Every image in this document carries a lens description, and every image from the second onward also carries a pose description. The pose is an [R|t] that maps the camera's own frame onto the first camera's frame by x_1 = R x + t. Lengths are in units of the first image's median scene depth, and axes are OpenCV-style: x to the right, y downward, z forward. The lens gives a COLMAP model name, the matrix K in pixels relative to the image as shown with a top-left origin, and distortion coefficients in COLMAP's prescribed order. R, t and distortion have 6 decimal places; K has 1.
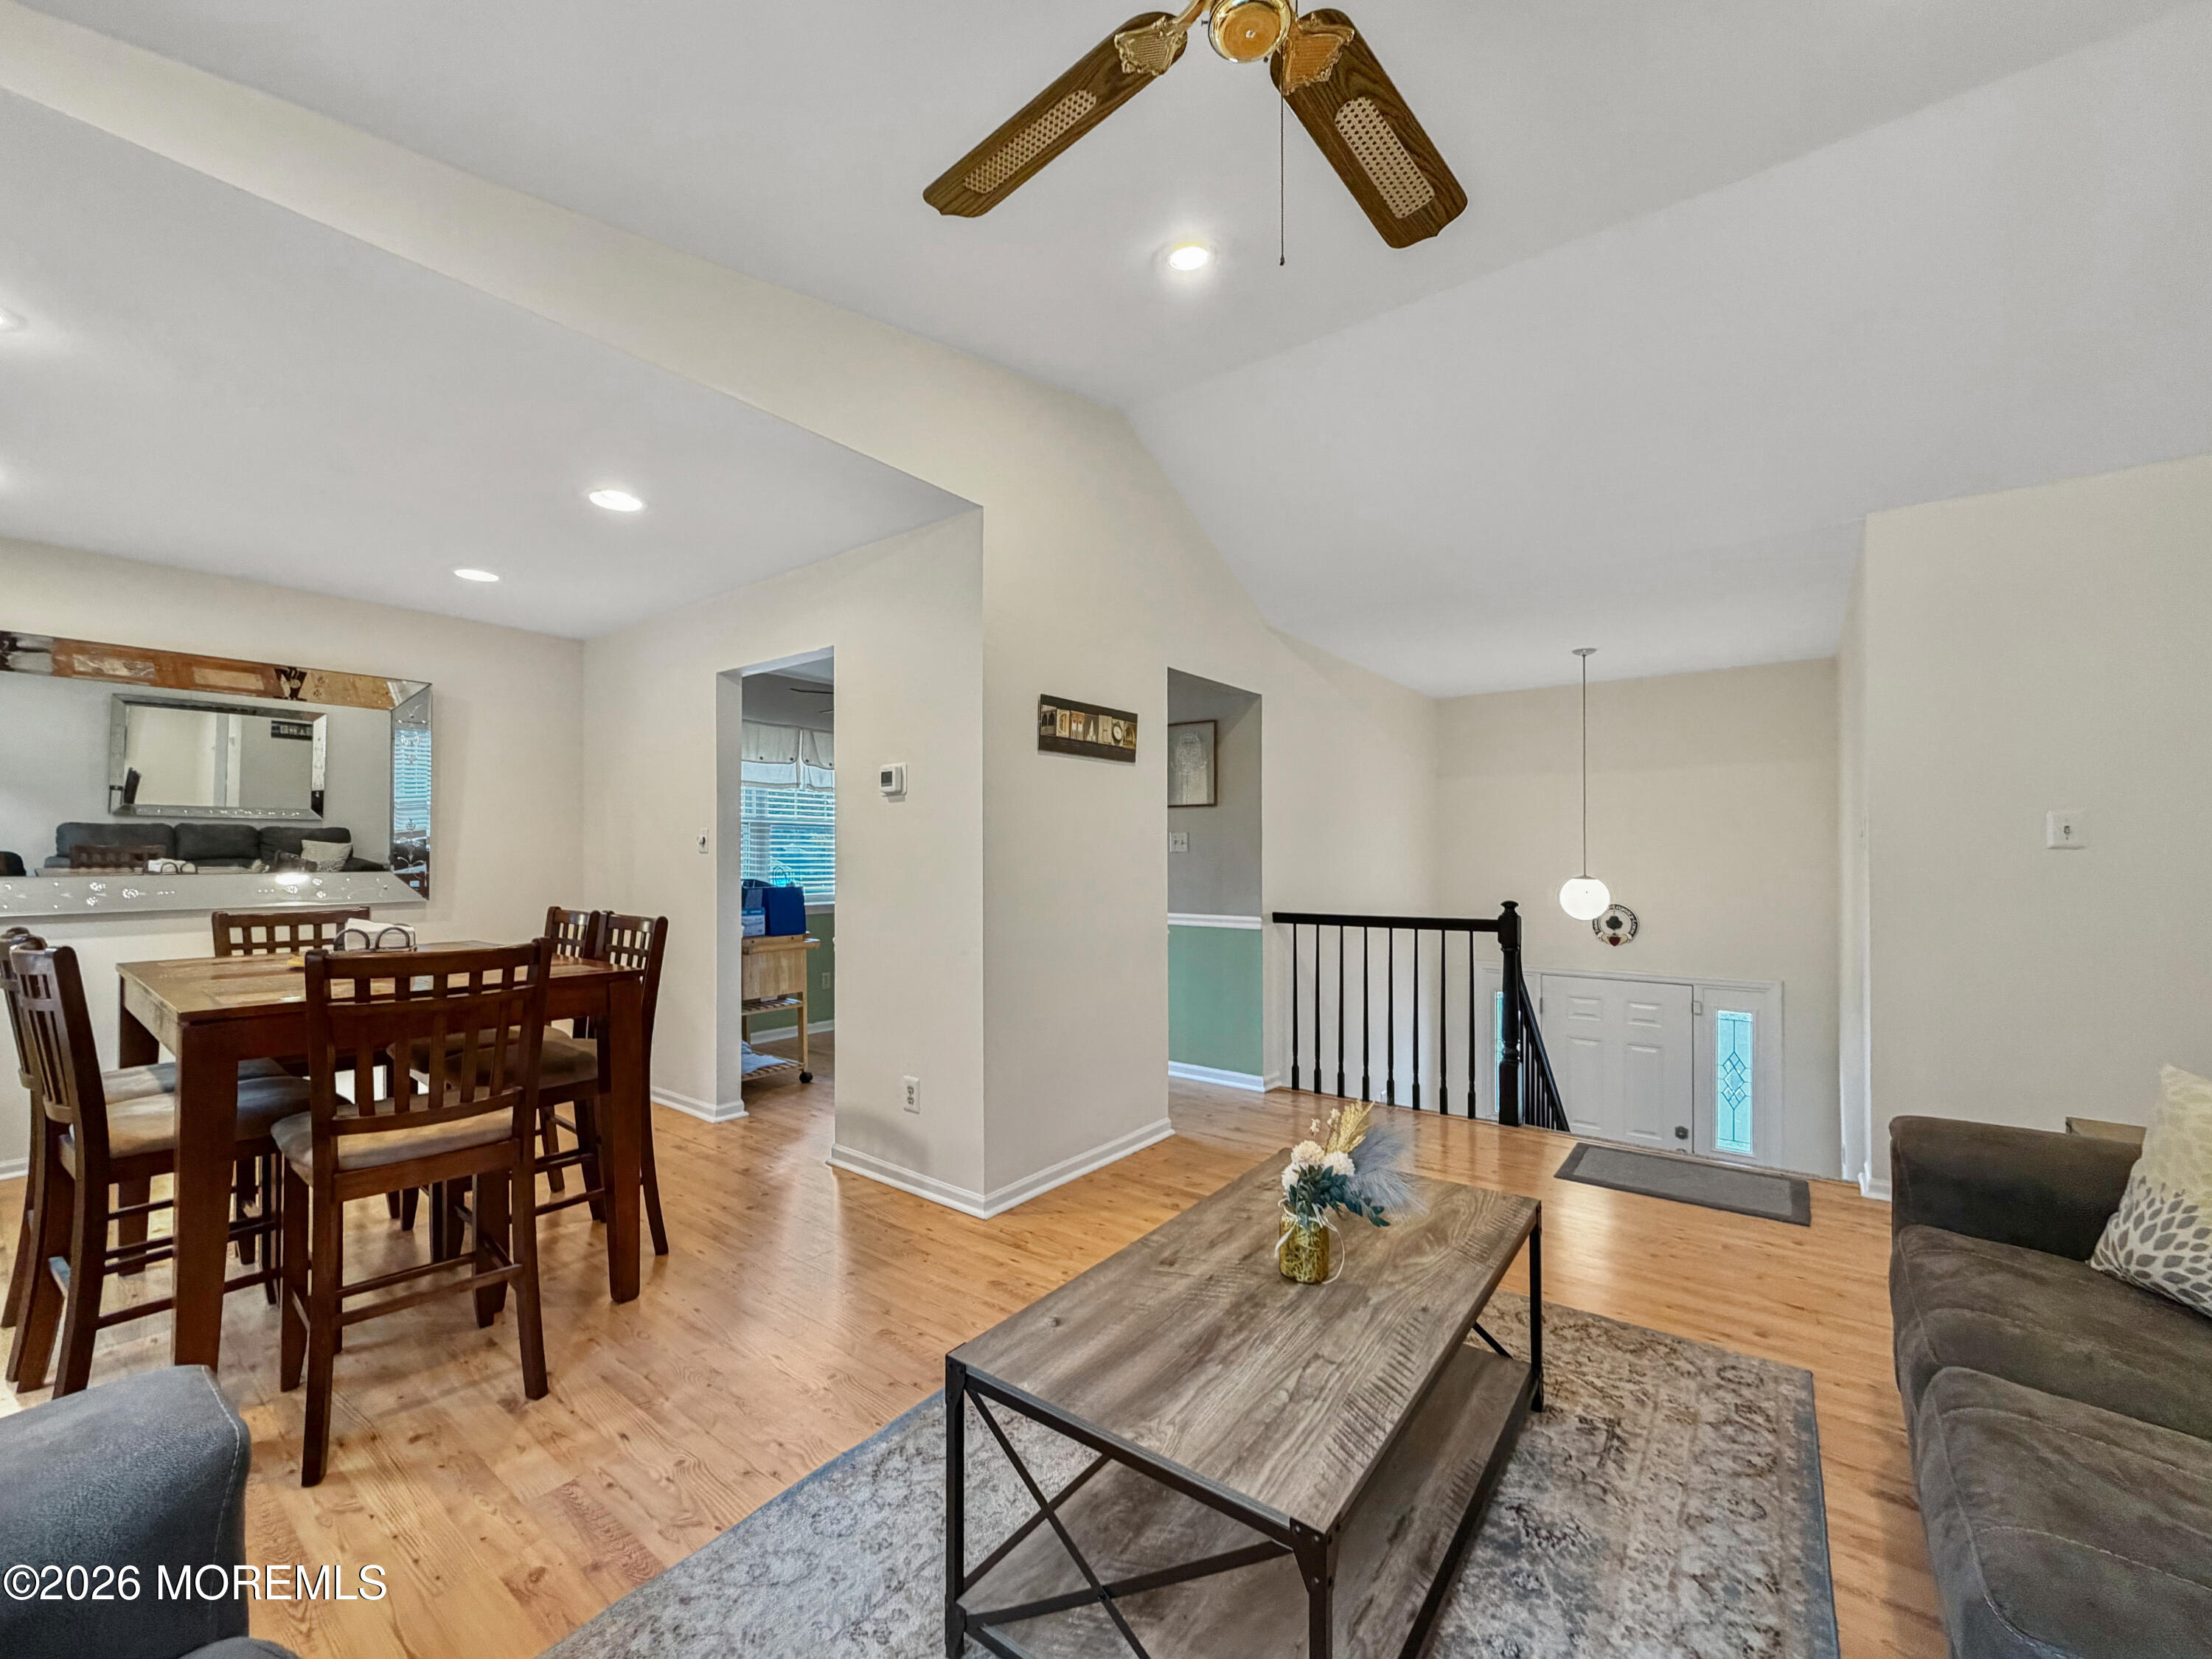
lens RADIAL K [[891.5, 0, 1095.3], [0, 891.5, 845.5], [0, 0, 1]] dist [-0.000947, -0.000154]
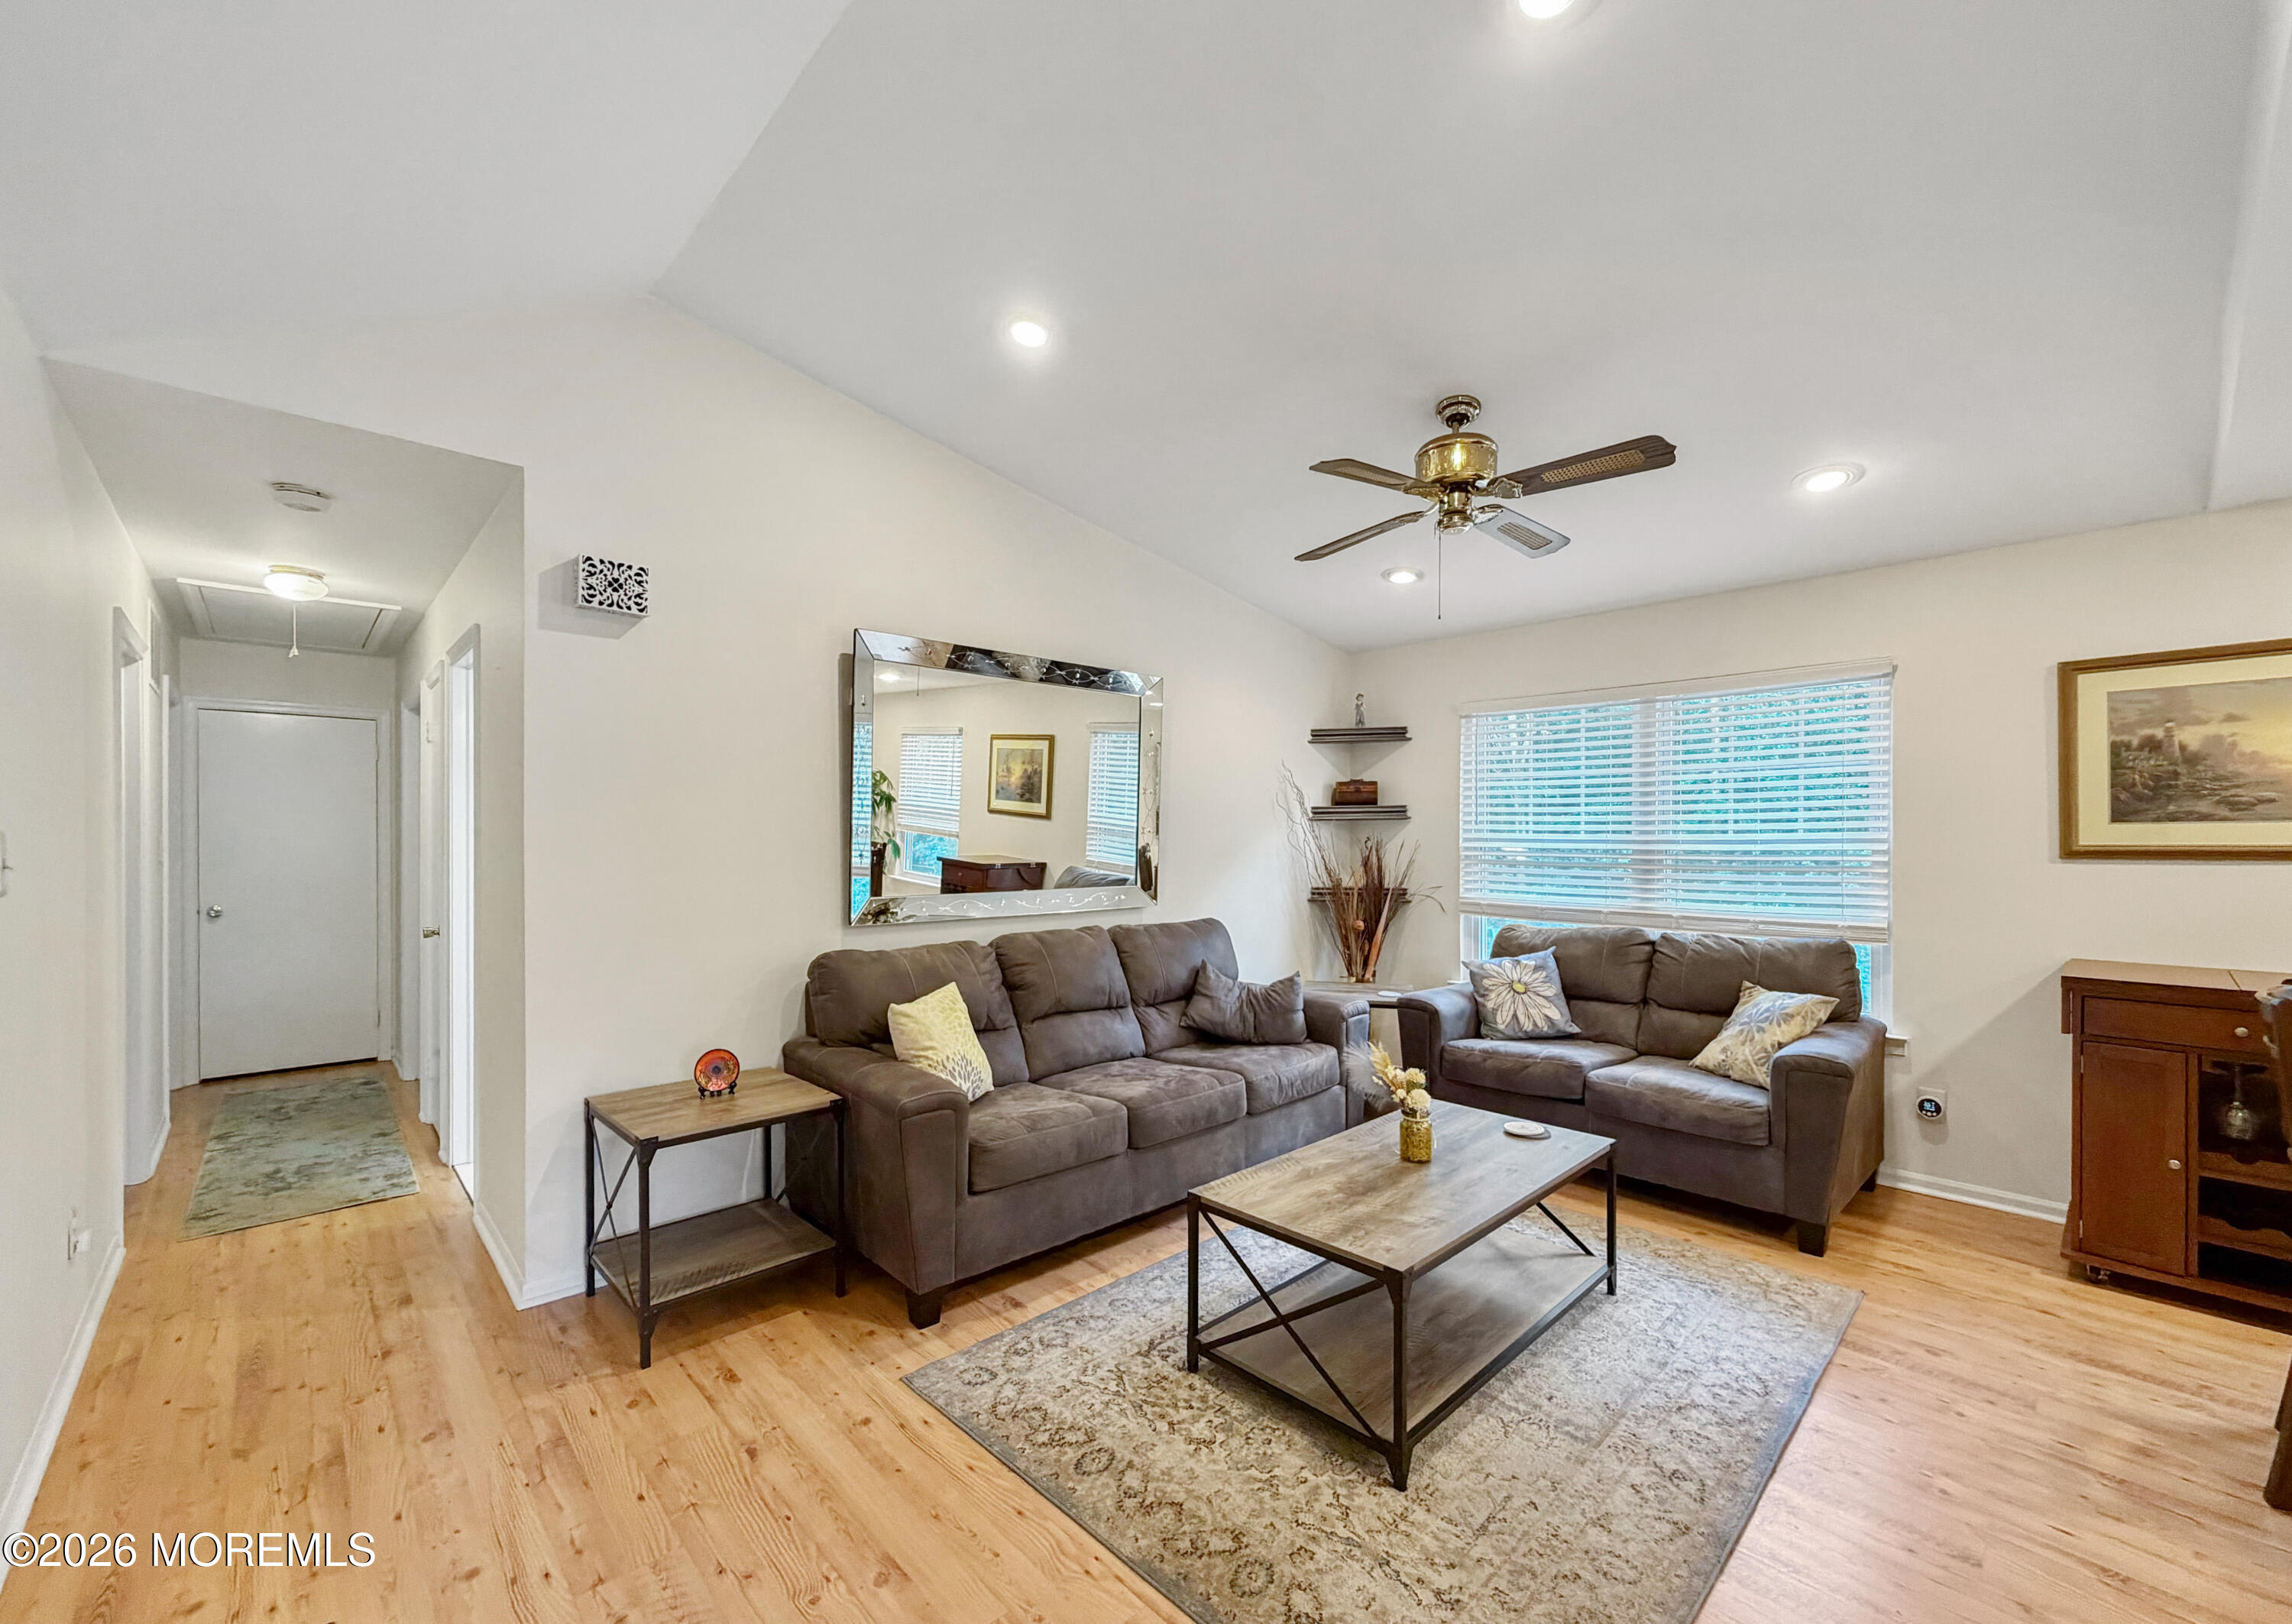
lens RADIAL K [[918.5, 0, 1139.0], [0, 918.5, 840.4], [0, 0, 1]] dist [-0.001782, -0.000014]
pose [[-0.986018, -0.000740, 0.166639, 0.213832], [-0.002153, 0.999963, -0.008298, -0.026499], [-0.166626, -0.008541, -0.985983, 1.276925]]
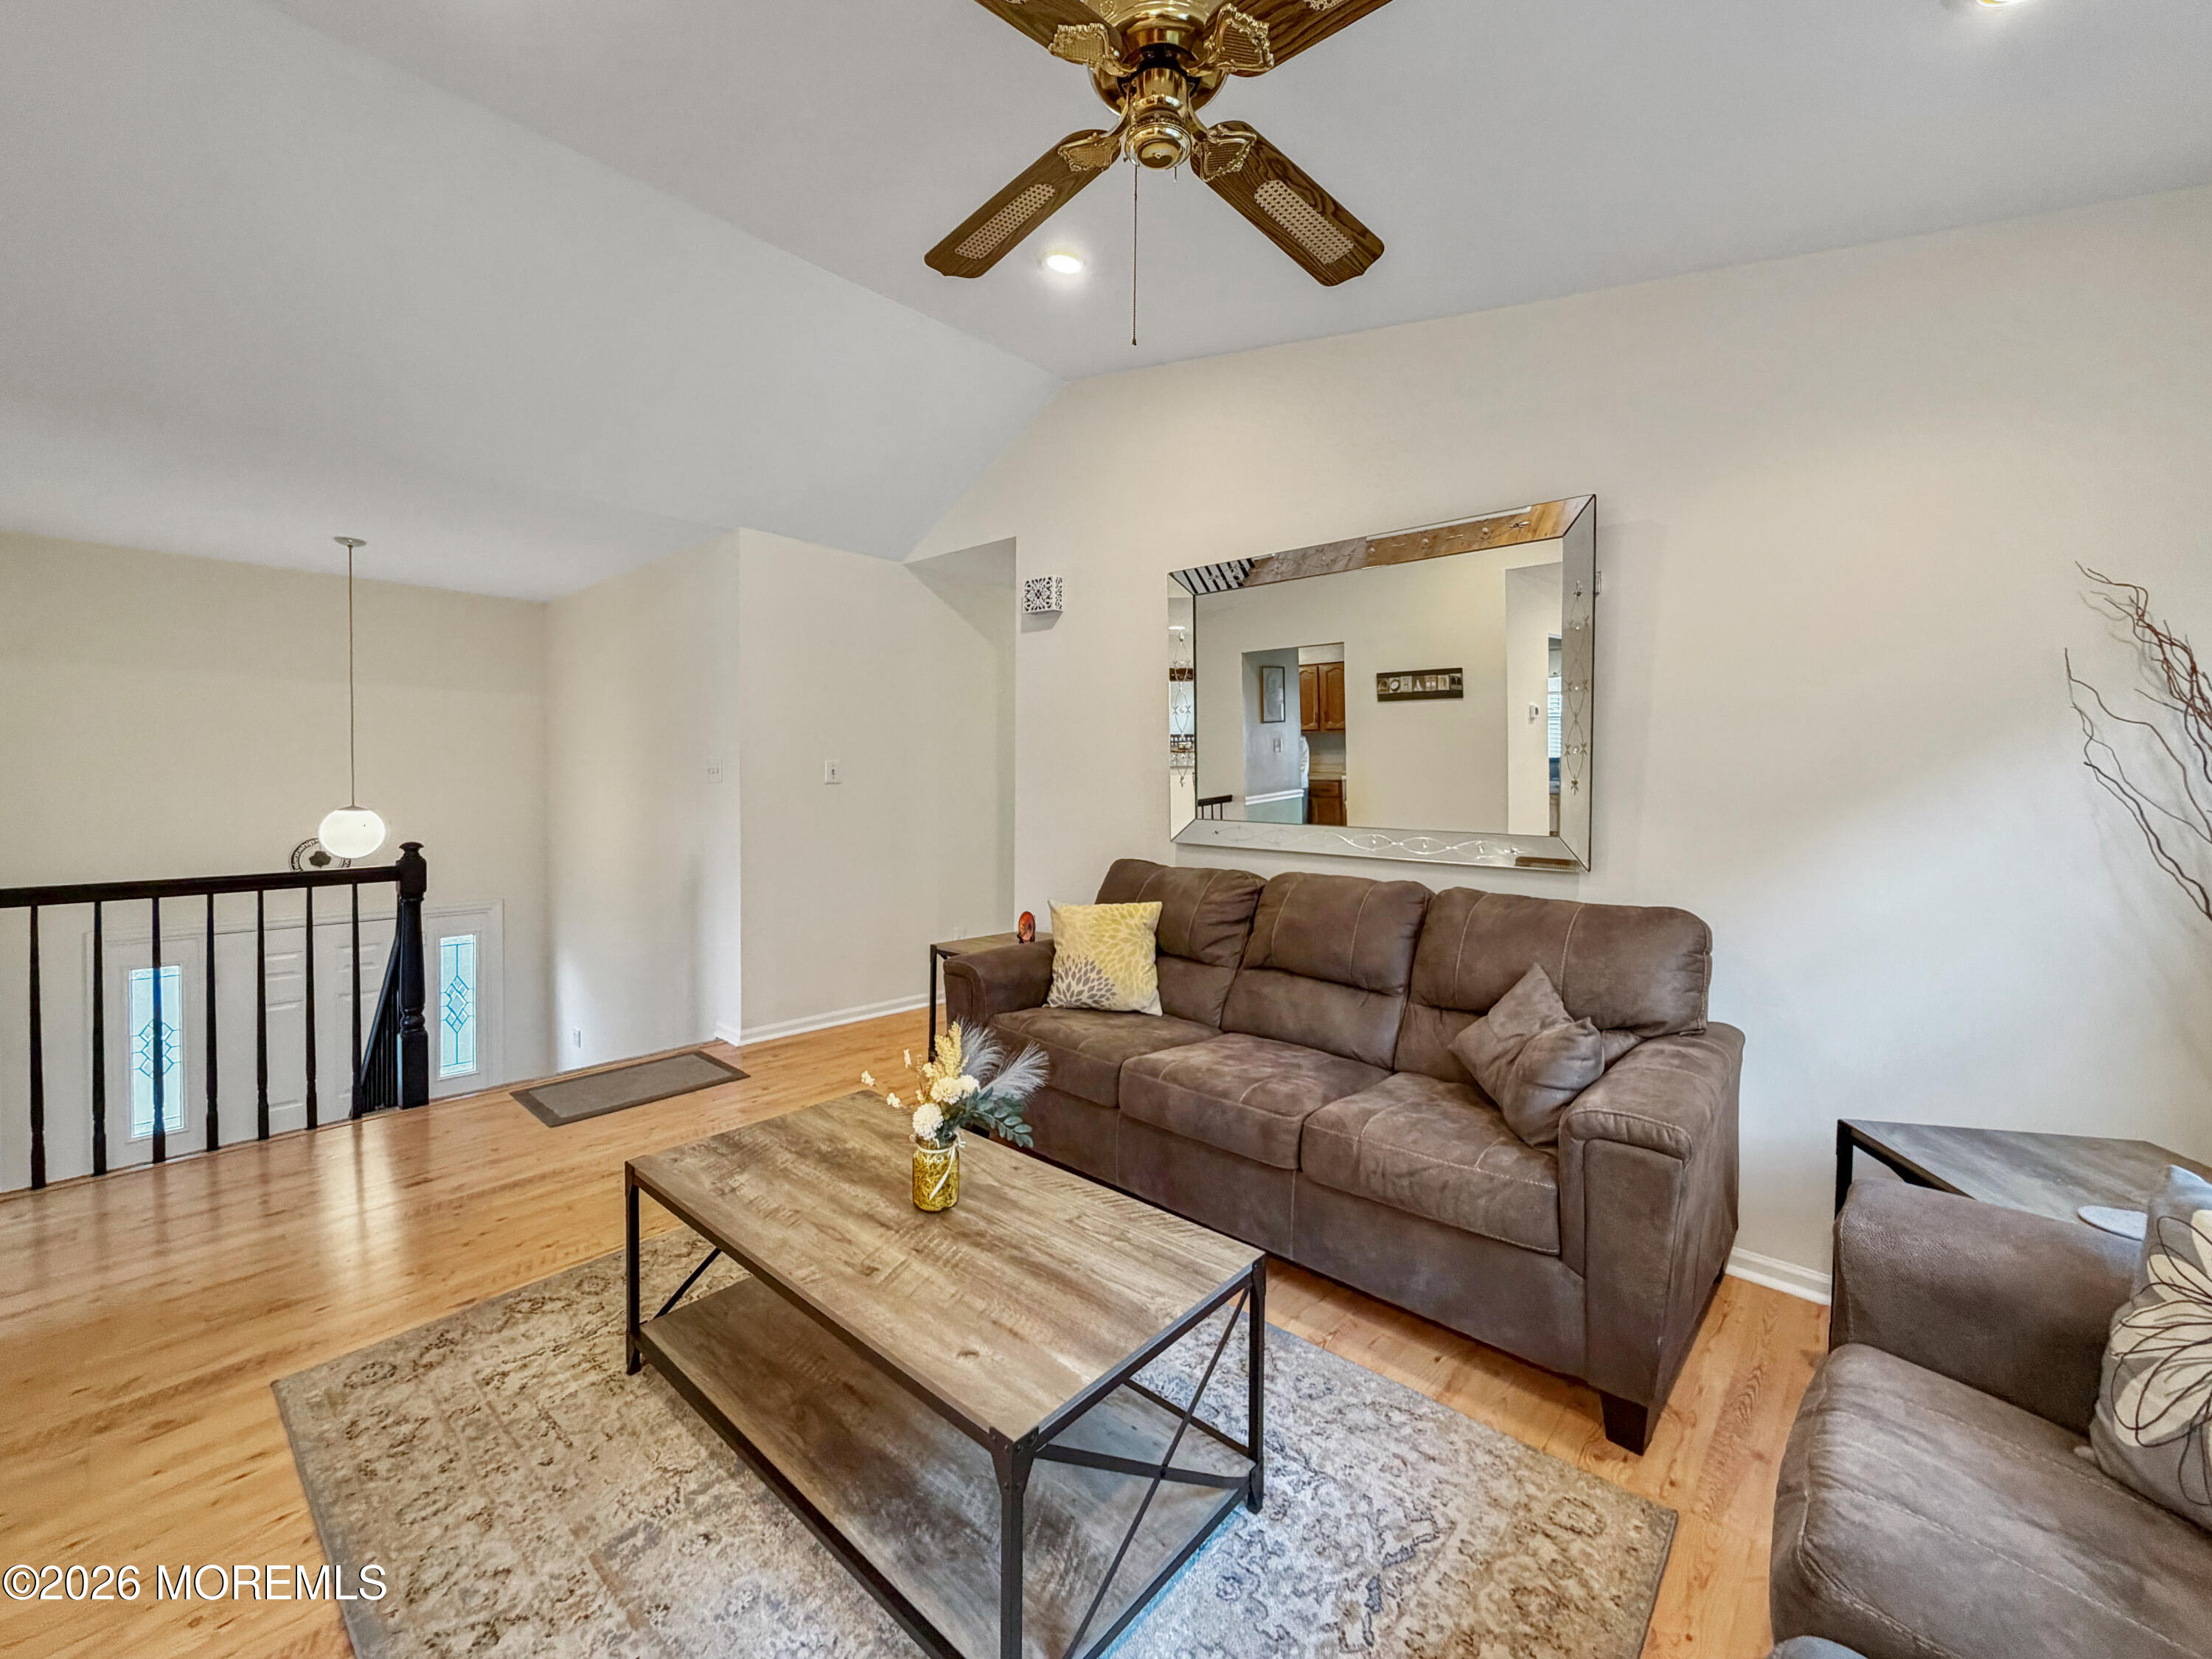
lens RADIAL K [[891.5, 0, 1103.5], [0, 891.5, 799.8], [0, 0, 1]] dist [-0.000947, -0.000154]
pose [[0.073271, -0.025139, 0.996995, -0.390665], [-0.023774, 0.999354, 0.026946, -0.019522], [-0.997029, -0.025677, 0.072626, 0.352810]]
